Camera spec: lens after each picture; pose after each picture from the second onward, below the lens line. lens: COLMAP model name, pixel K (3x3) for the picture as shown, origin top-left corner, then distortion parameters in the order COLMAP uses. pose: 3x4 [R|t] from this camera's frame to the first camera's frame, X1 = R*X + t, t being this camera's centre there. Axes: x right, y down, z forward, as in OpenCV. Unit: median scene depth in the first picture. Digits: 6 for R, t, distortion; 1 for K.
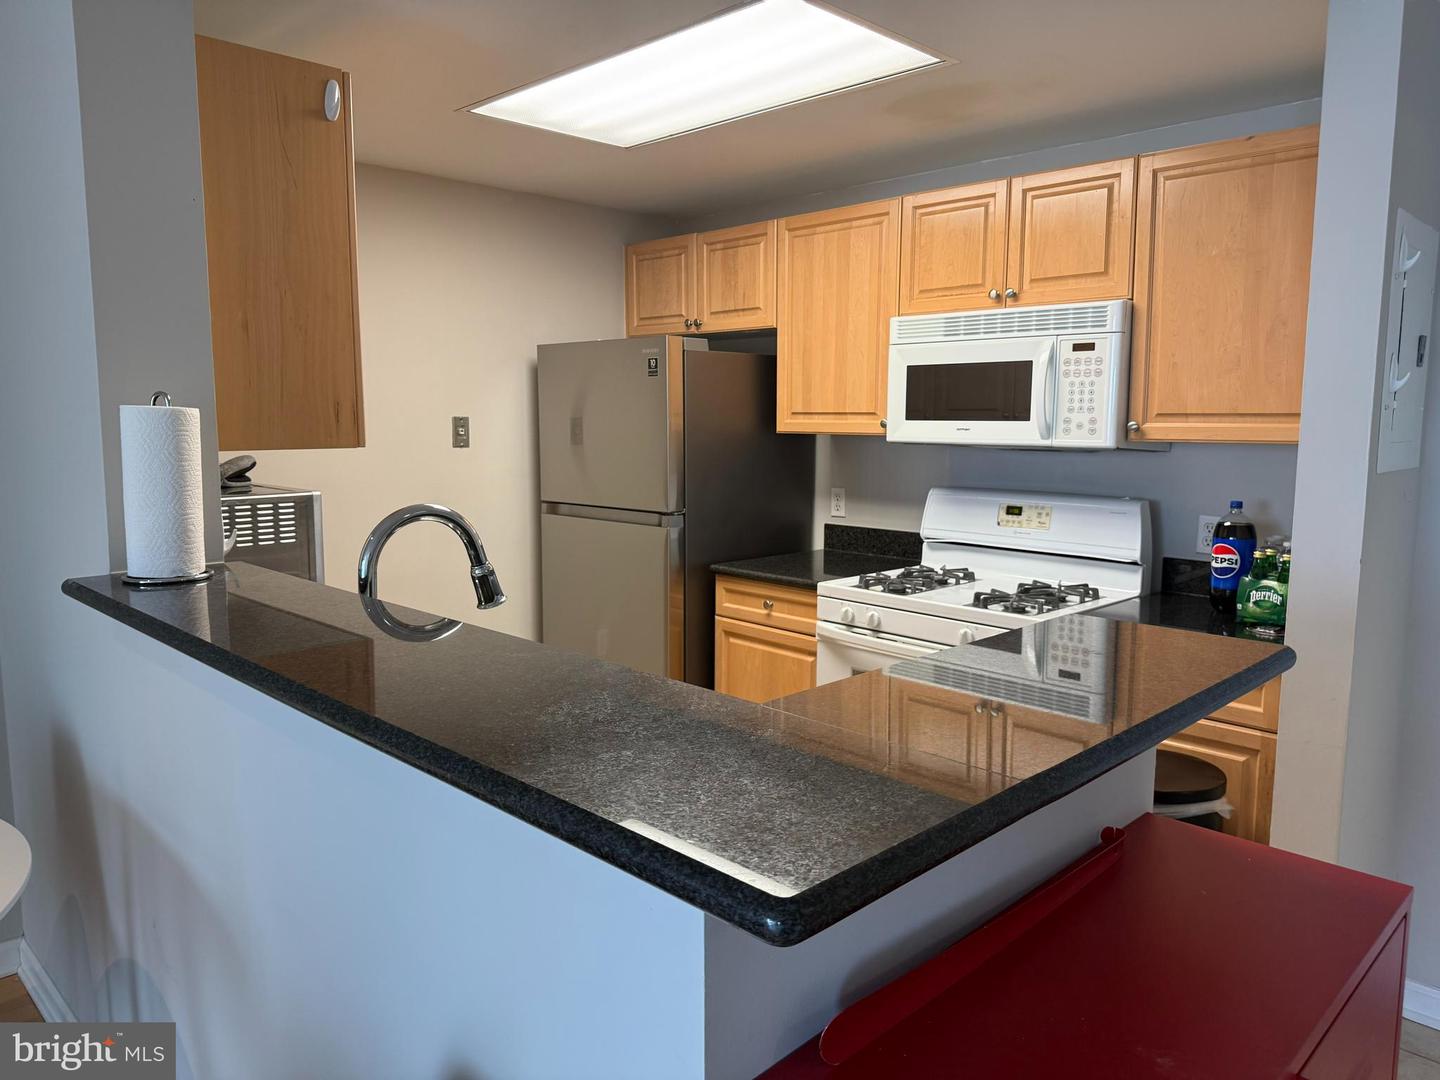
lens RADIAL K [[1013.7, 0, 720.5], [0, 1013.7, 525.6], [0, 0, 1]] dist [0.227360, -0.441392]
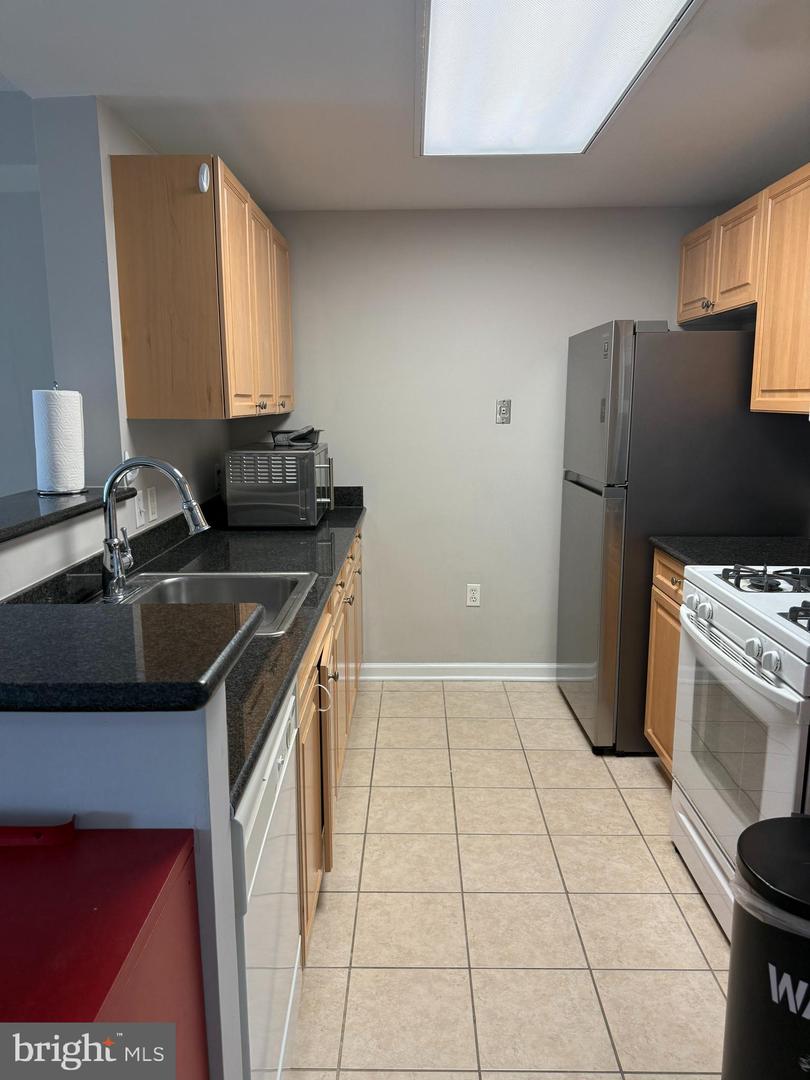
lens RADIAL K [[758.4, 0, 404.6], [0, 758.4, 542.4], [0, 0, 1]] dist [0.047684, -0.058452]
pose [[0.695151, 0.128002, -0.707376, 0.414275], [-0.073963, 0.991533, 0.106736, -0.023764], [0.715049, -0.021878, 0.698732, 0.284327]]
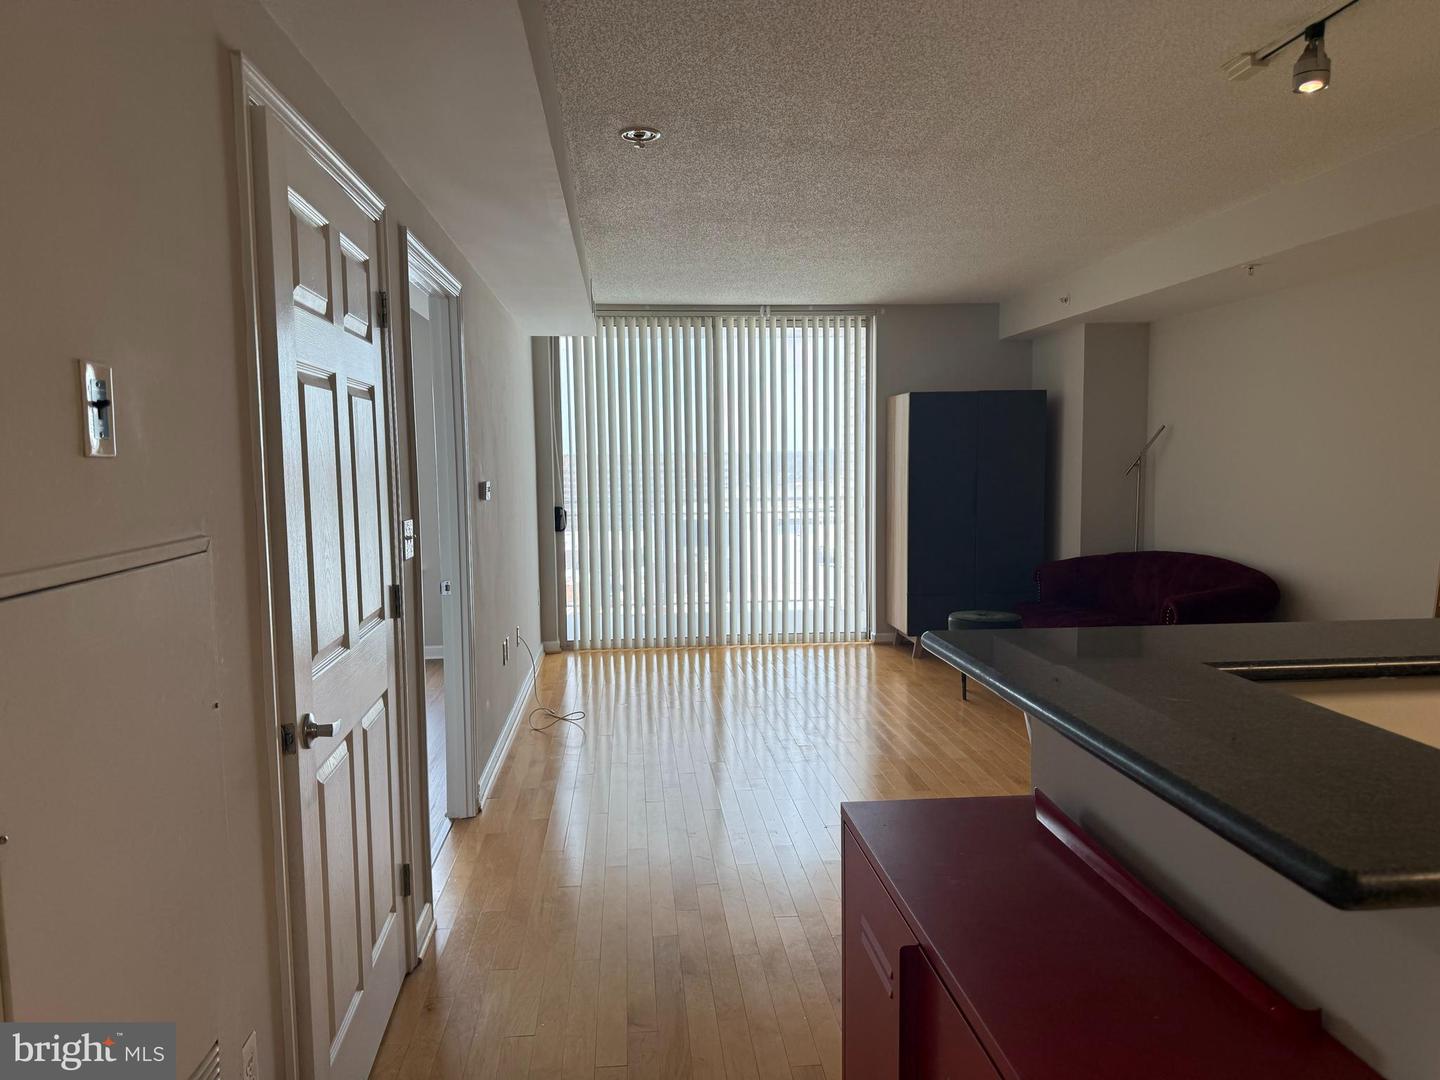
lens RADIAL K [[1011.2, 0, 708.2], [0, 1011.2, 543.2], [0, 0, 1]] dist [0.047684, -0.058452]
pose [[-0.645097, 0.071142, -0.760782, 0.458926], [-0.073763, 0.985208, 0.154675, -0.043504], [0.760532, 0.155898, -0.630307, 0.417762]]
